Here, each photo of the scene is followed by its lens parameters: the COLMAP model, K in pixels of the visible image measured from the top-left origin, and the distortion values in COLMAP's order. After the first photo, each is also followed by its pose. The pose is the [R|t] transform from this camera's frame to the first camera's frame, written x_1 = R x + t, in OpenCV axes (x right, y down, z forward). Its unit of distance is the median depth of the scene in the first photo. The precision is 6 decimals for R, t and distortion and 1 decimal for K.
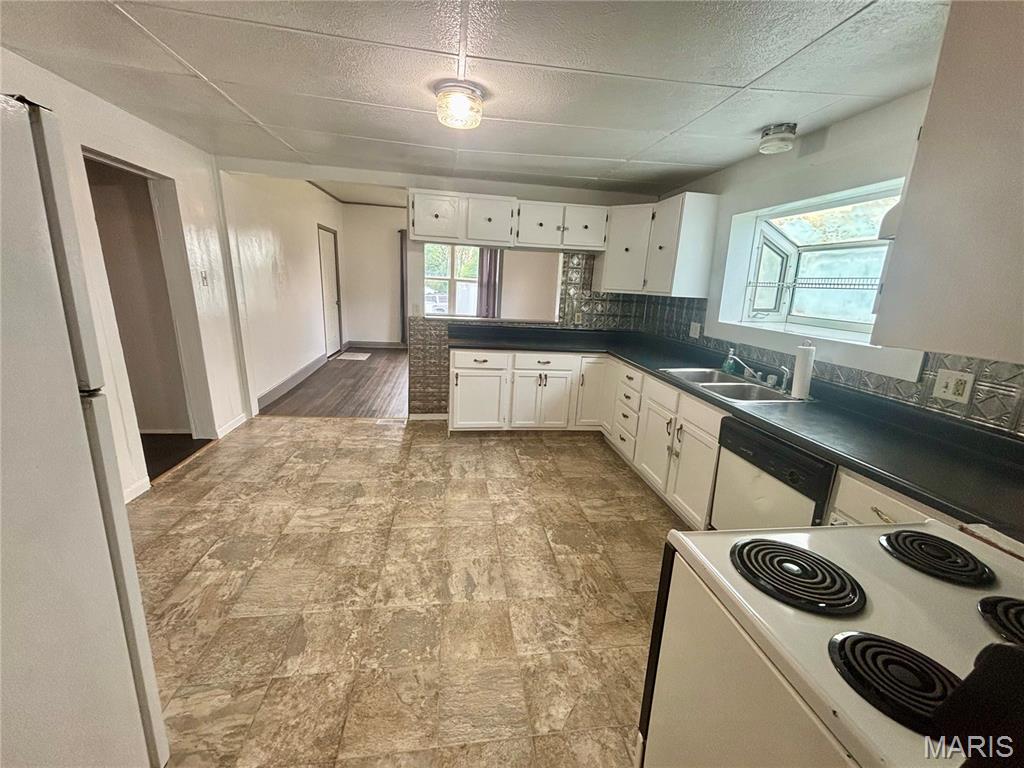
lens RADIAL K [[411.5, 0, 510.5], [0, 411.5, 372.3], [0, 0, 1]] dist [0.001974, 0.000335]
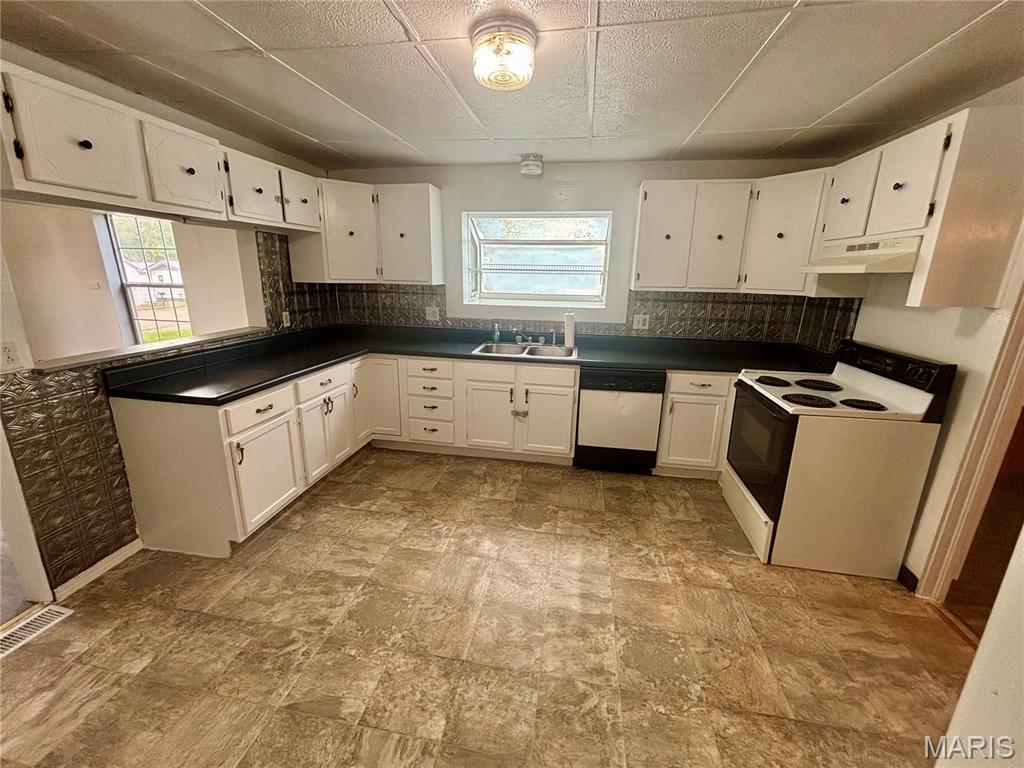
lens RADIAL K [[411.5, 0, 508.7], [0, 411.5, 377.5], [0, 0, 1]] dist [0.001974, 0.000335]
pose [[0.316661, -0.278189, 0.906828, -0.696208], [0.204339, 0.953586, 0.221179, -0.187440], [-0.926268, 0.115261, 0.358808, 0.583930]]
